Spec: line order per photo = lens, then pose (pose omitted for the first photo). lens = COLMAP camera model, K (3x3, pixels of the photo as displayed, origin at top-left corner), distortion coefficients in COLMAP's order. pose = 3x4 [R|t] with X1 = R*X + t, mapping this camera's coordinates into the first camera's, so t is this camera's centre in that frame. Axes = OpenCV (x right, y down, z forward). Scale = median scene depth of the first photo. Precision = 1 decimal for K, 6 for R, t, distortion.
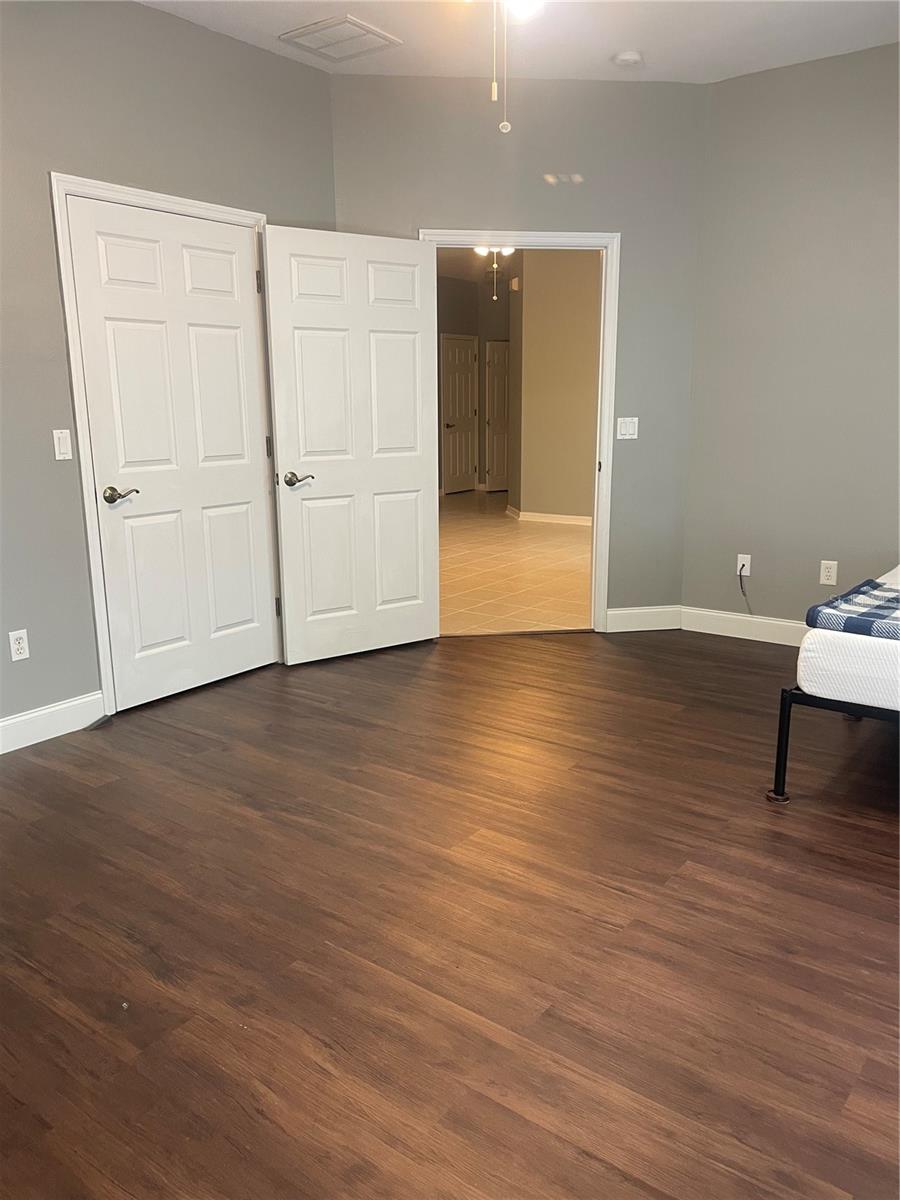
lens RADIAL K [[903.5, 0, 450.0], [0, 903.5, 600.0], [0, 0, 1]] dist [0.119388, -0.180802]
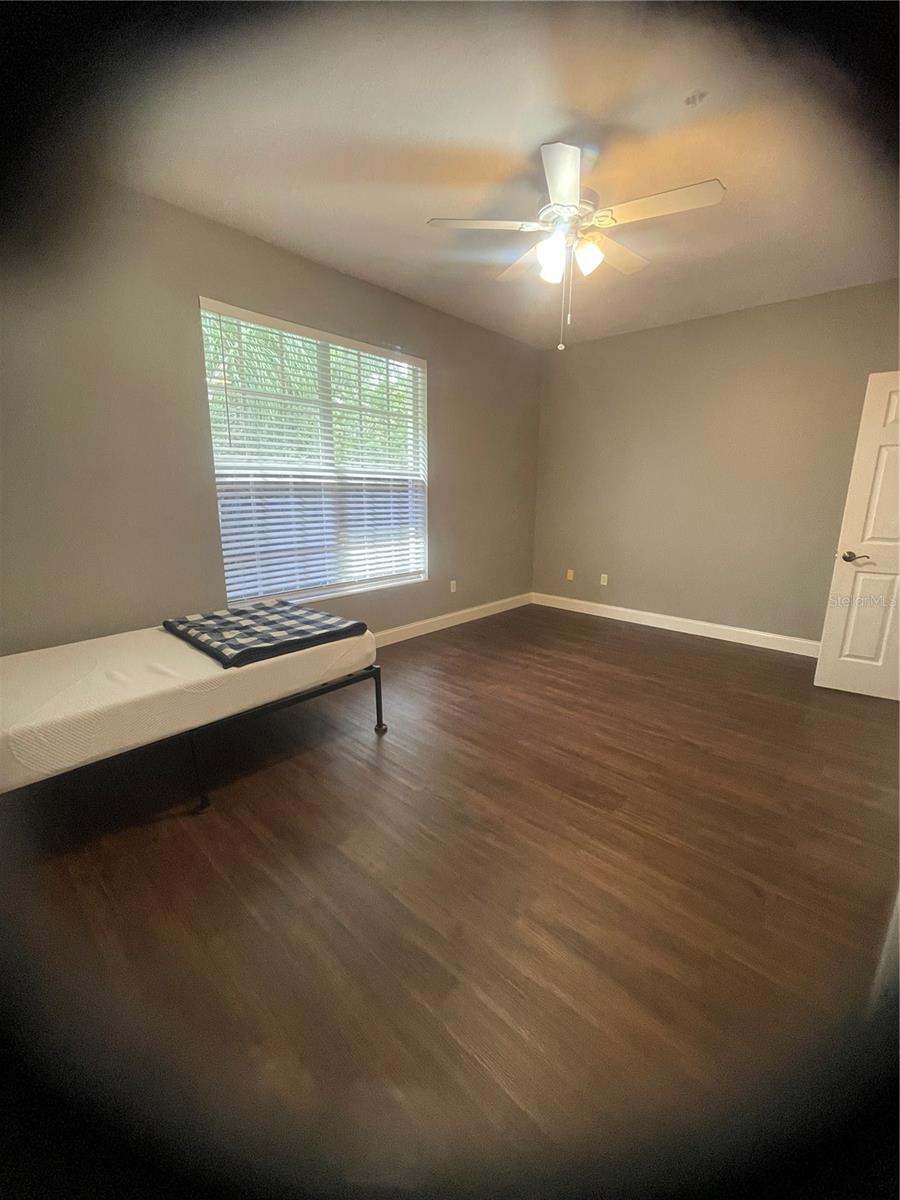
lens RADIAL K [[481.7, 0, 453.3], [0, 481.7, 599.3], [0, 0, 1]] dist [0.000886, 0.000015]
pose [[-0.994730, -0.021987, 0.100145, 0.154044], [0.023209, 0.903095, 0.428813, -0.442980], [-0.099869, 0.428877, -0.897825, 1.921647]]
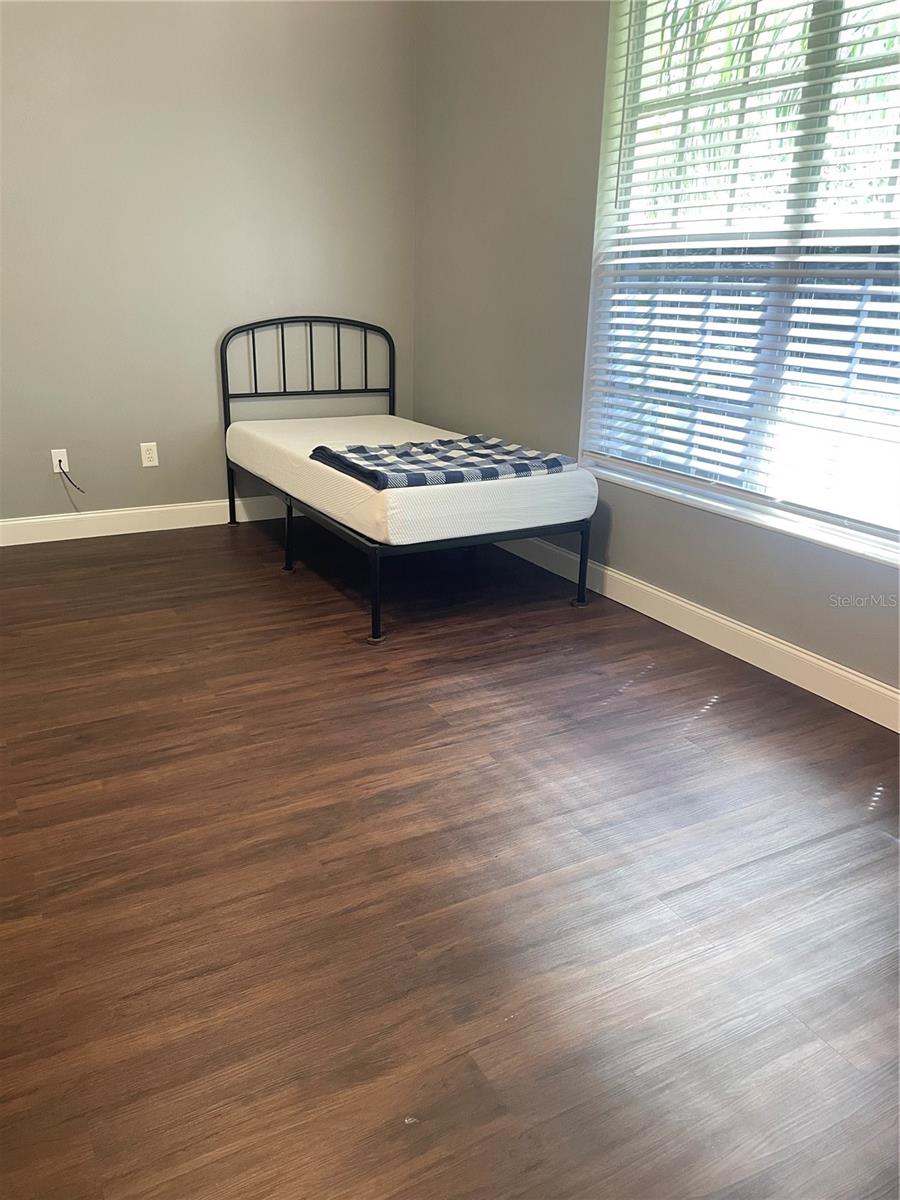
lens RADIAL K [[893.3, 0, 436.4], [0, 893.3, 599.9], [0, 0, 1]] dist [0.055135, -0.057030]
pose [[0.410367, -0.288359, 0.865129, -0.648566], [0.172767, 0.956092, 0.236727, -0.098993], [-0.895405, 0.052321, 0.442167, 0.484675]]
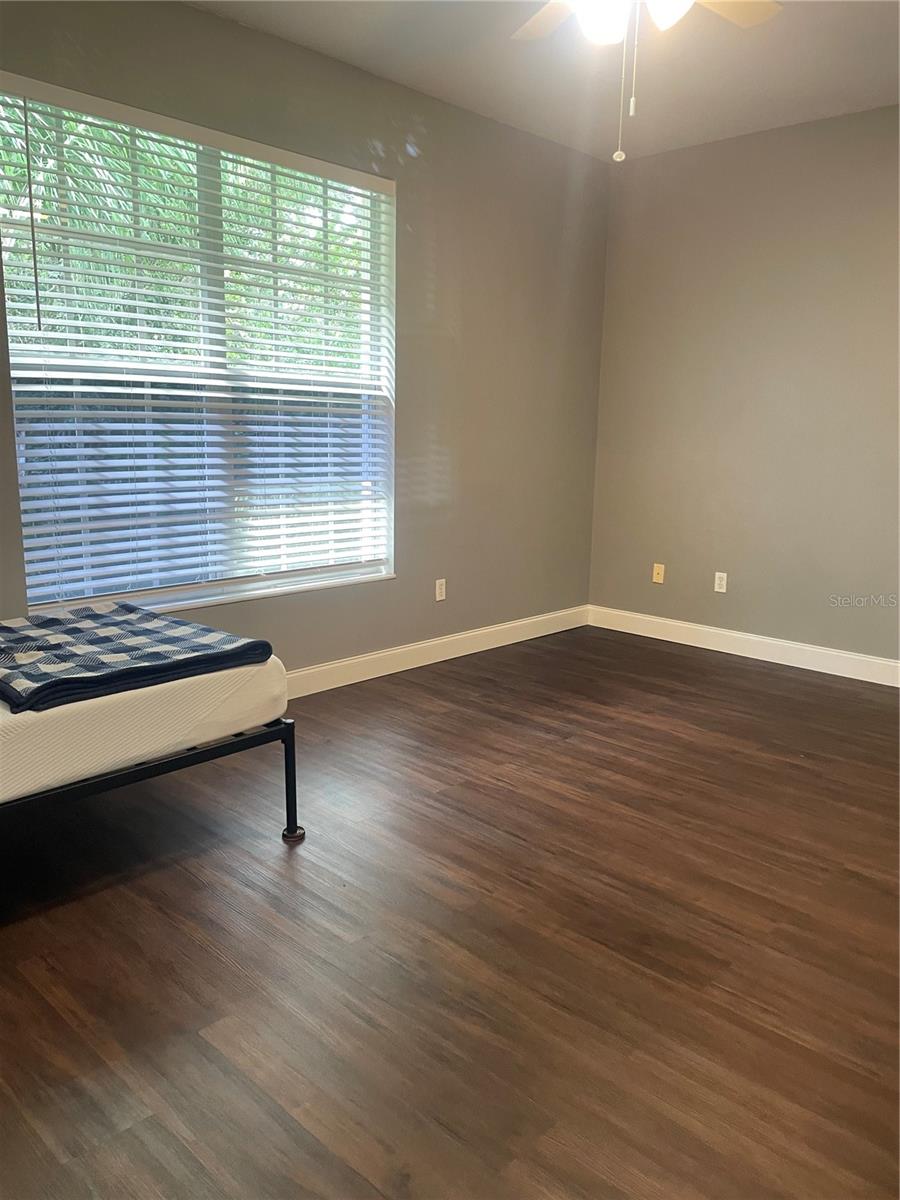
lens RADIAL K [[893.3, 0, 436.4], [0, 893.3, 599.9], [0, 0, 1]] dist [0.055135, -0.057030]
pose [[-0.991381, -0.033528, 0.126644, 0.111233], [0.020397, 0.915406, 0.402015, -0.436735], [-0.129410, 0.401134, -0.906832, 1.965540]]
